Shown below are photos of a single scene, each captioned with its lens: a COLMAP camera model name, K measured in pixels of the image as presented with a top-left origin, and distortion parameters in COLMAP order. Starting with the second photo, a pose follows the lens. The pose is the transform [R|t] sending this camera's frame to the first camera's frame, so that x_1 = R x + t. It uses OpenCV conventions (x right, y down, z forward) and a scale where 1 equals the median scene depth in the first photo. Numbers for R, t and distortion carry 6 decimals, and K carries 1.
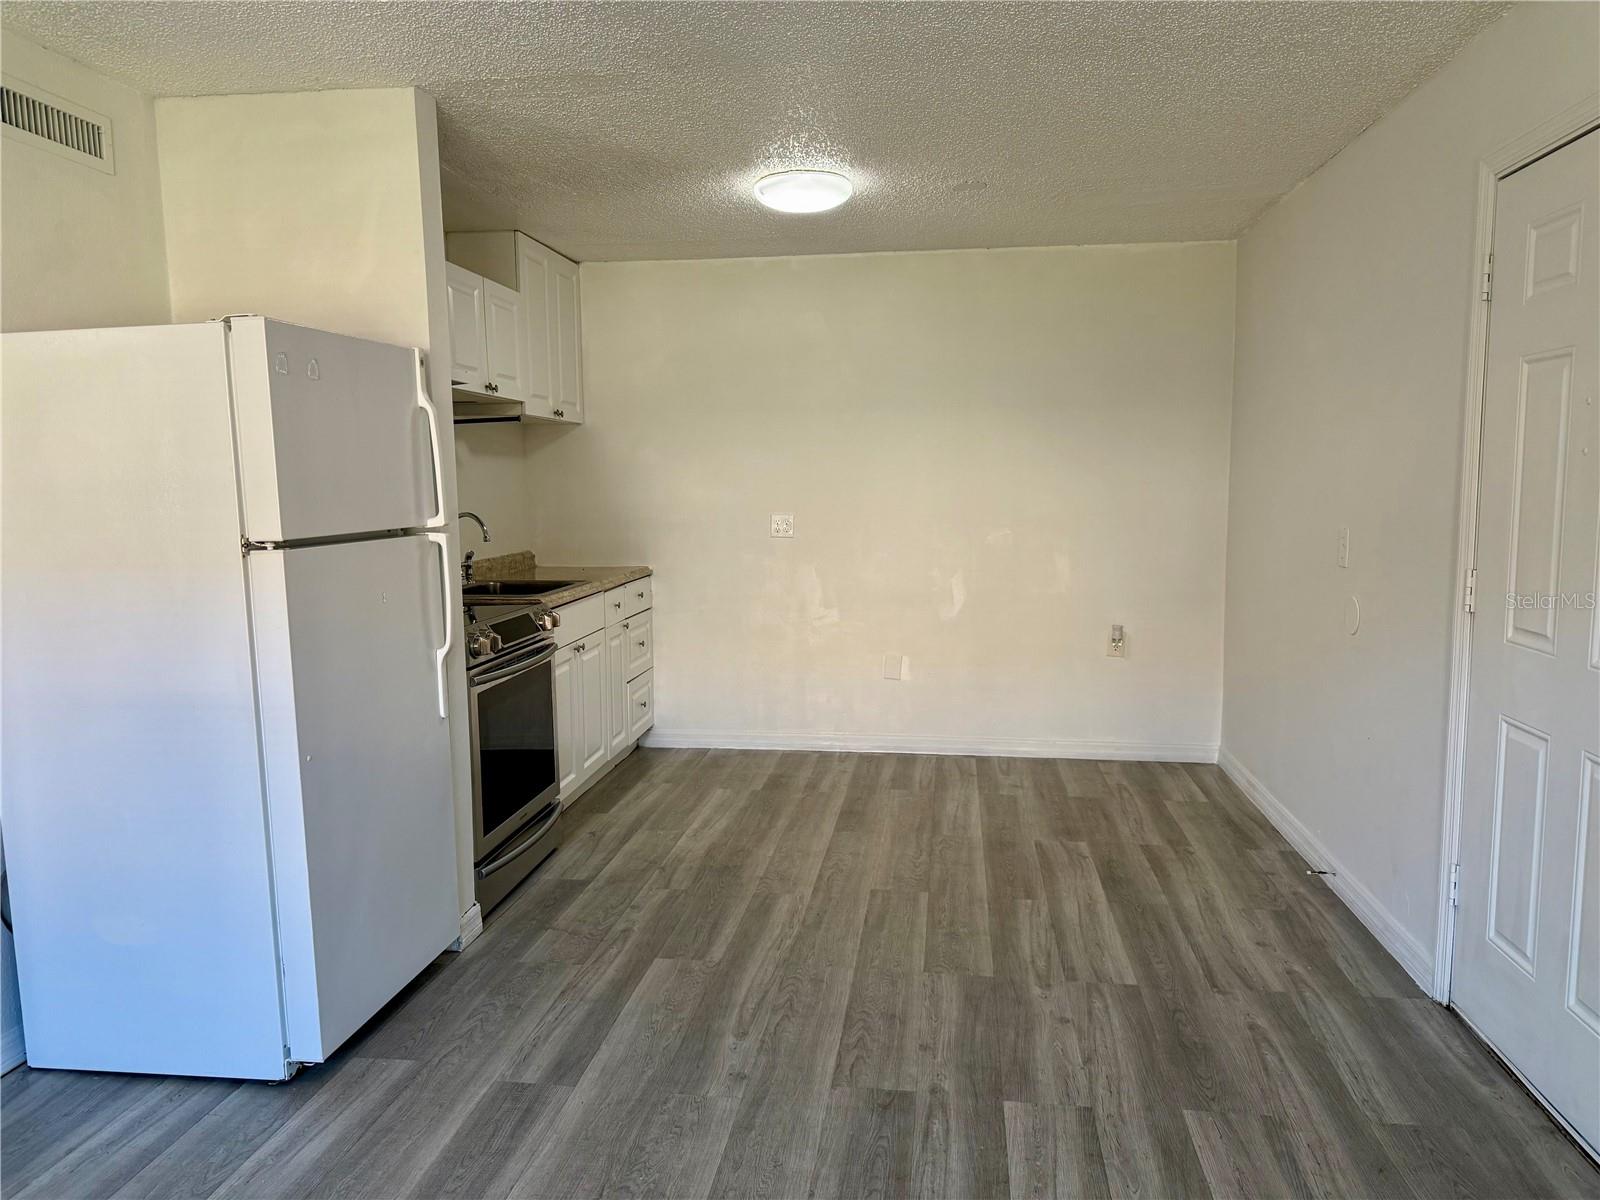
lens RADIAL K [[1129.9, 0, 802.7], [0, 1129.9, 593.5], [0, 0, 1]] dist [0.085414, -0.119574]
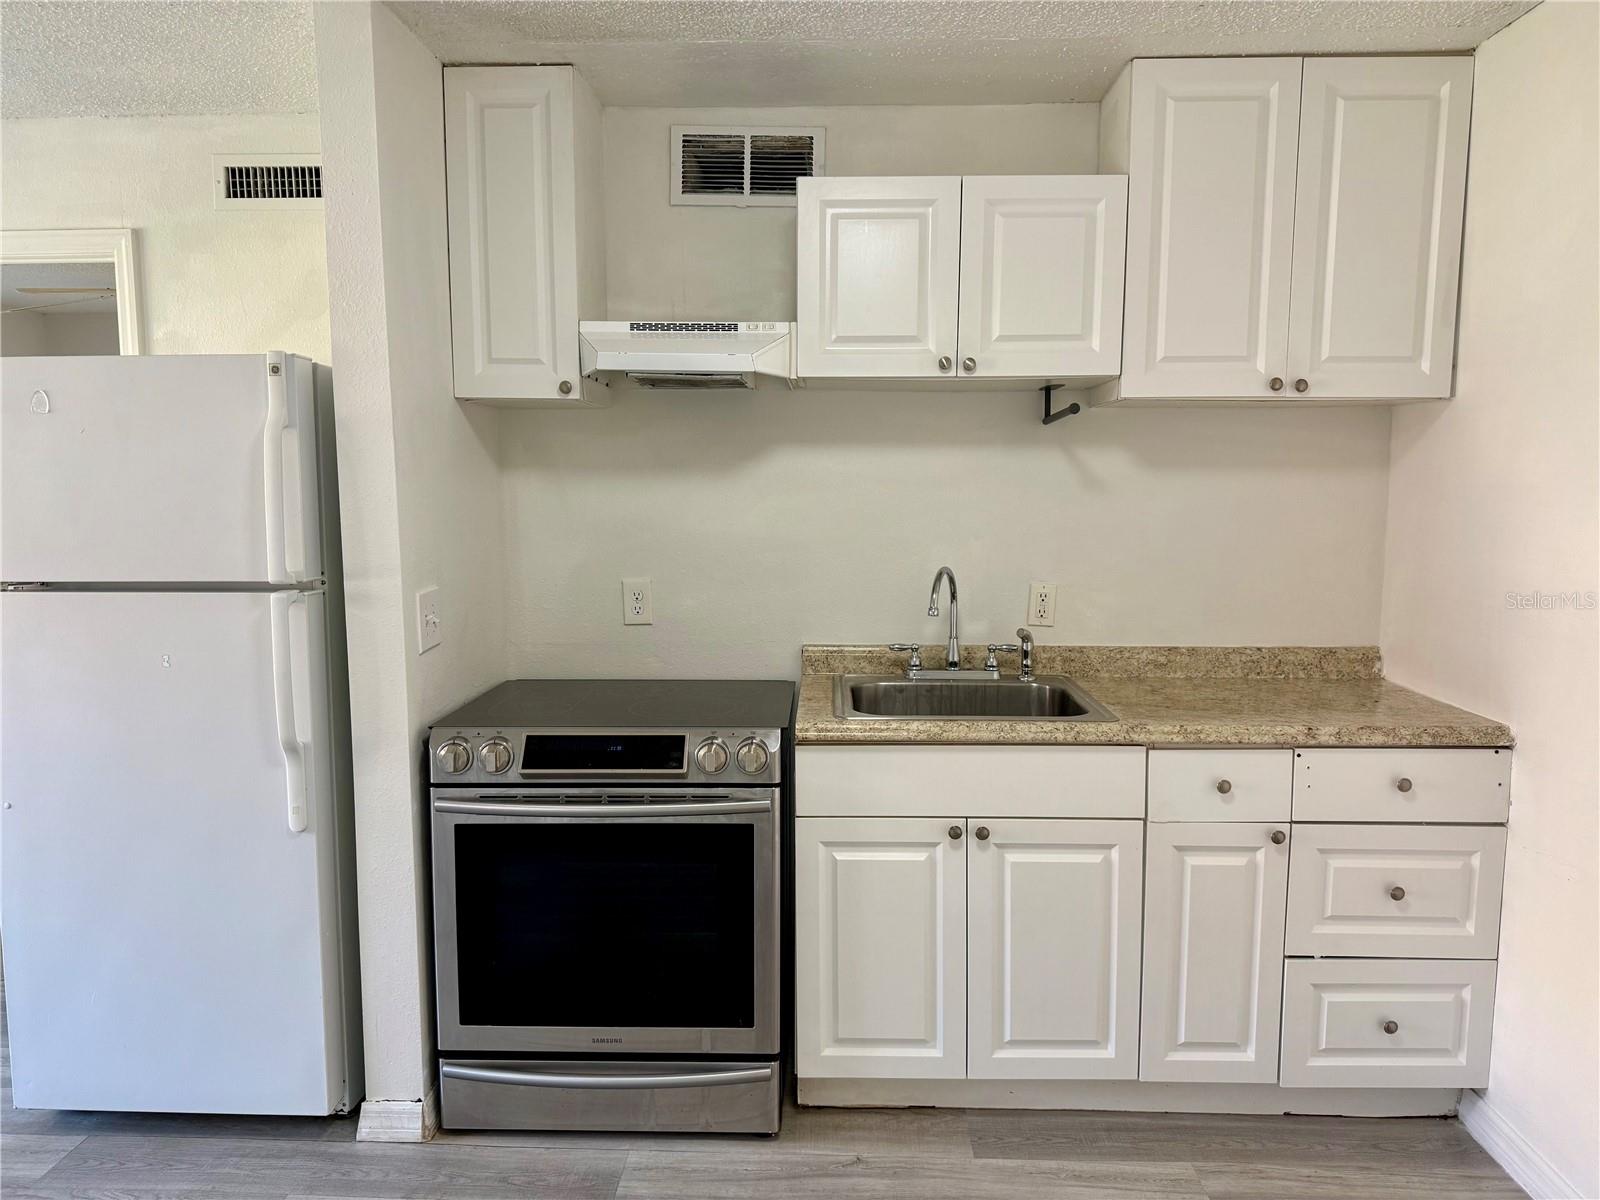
lens RADIAL K [[1129.9, 0, 768.1], [0, 1129.9, 596.1], [0, 0, 1]] dist [0.085414, -0.119574]
pose [[0.091957, 0.116680, -0.988903, 0.300929], [-0.101305, 0.989054, 0.107278, -0.106674], [0.990596, 0.090316, 0.102771, 0.799072]]
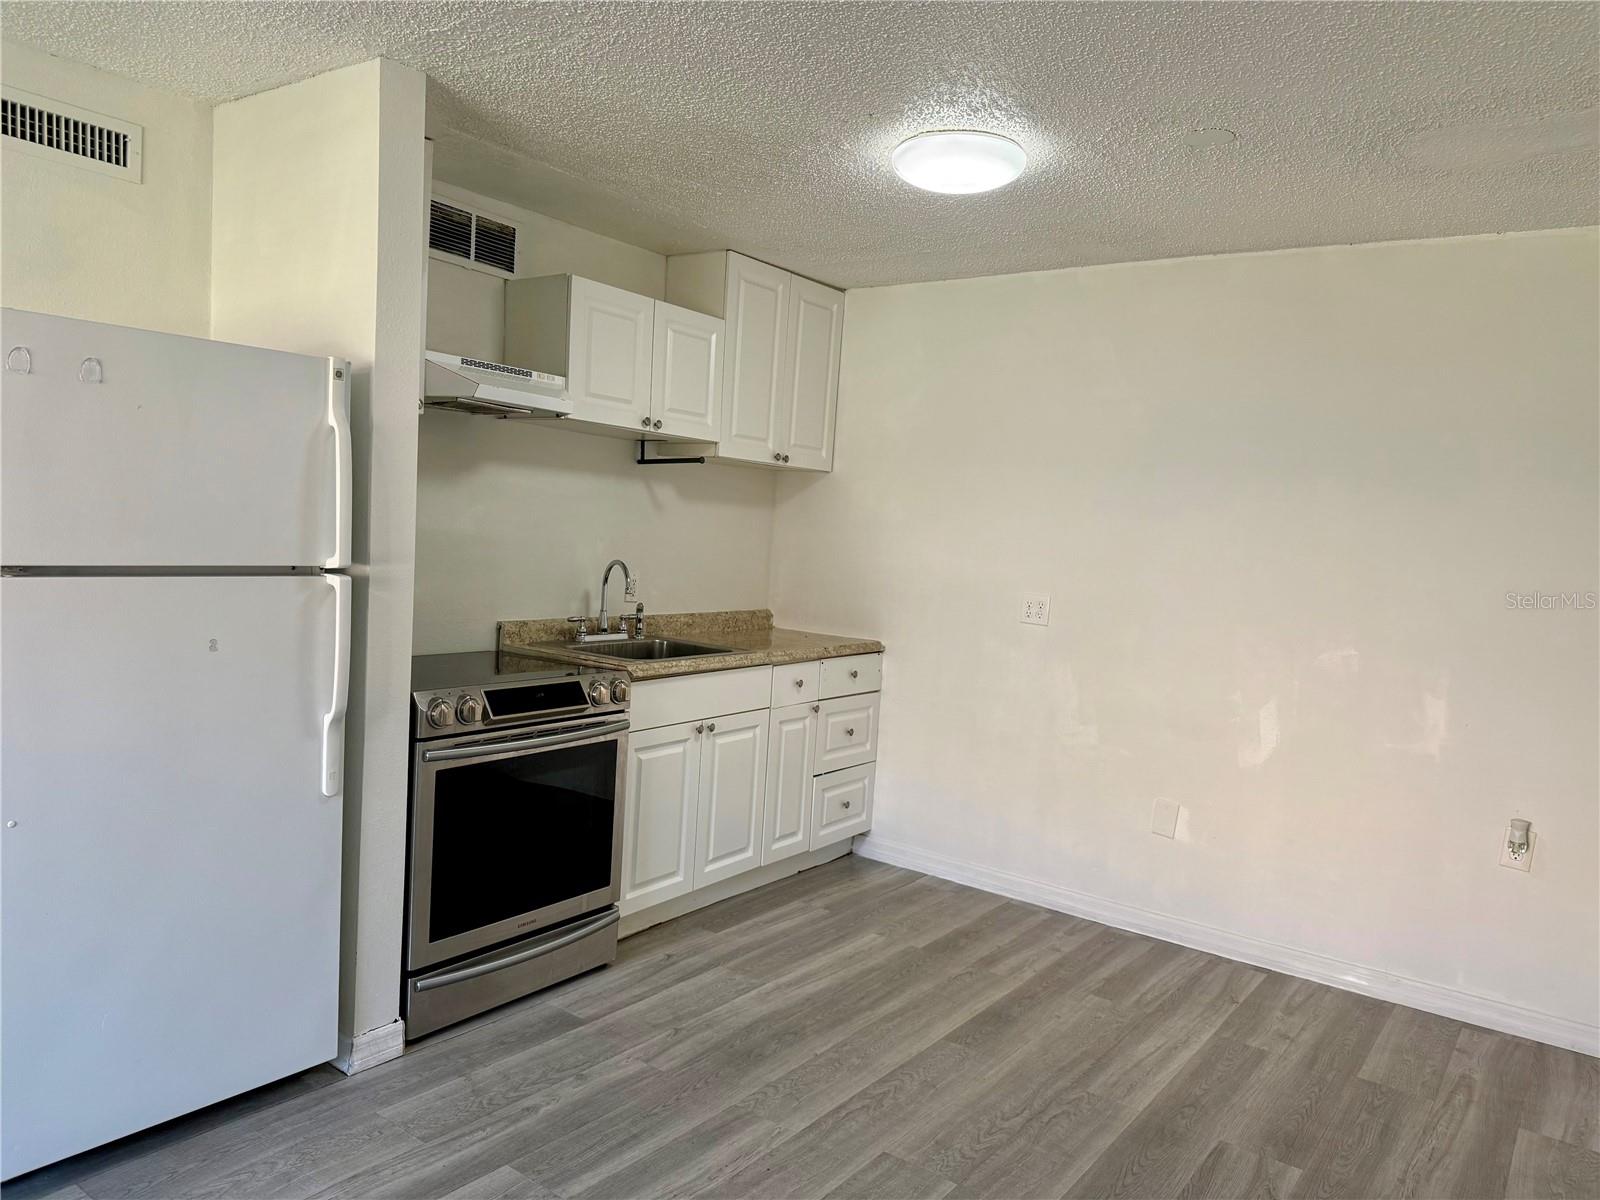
lens RADIAL K [[1129.9, 0, 793.3], [0, 1129.9, 590.8], [0, 0, 1]] dist [0.085414, -0.119574]
pose [[0.874096, 0.093165, -0.476735, 0.240878], [-0.119355, 0.992540, -0.024874, -0.039041], [0.470861, 0.078643, 0.878695, 0.268202]]
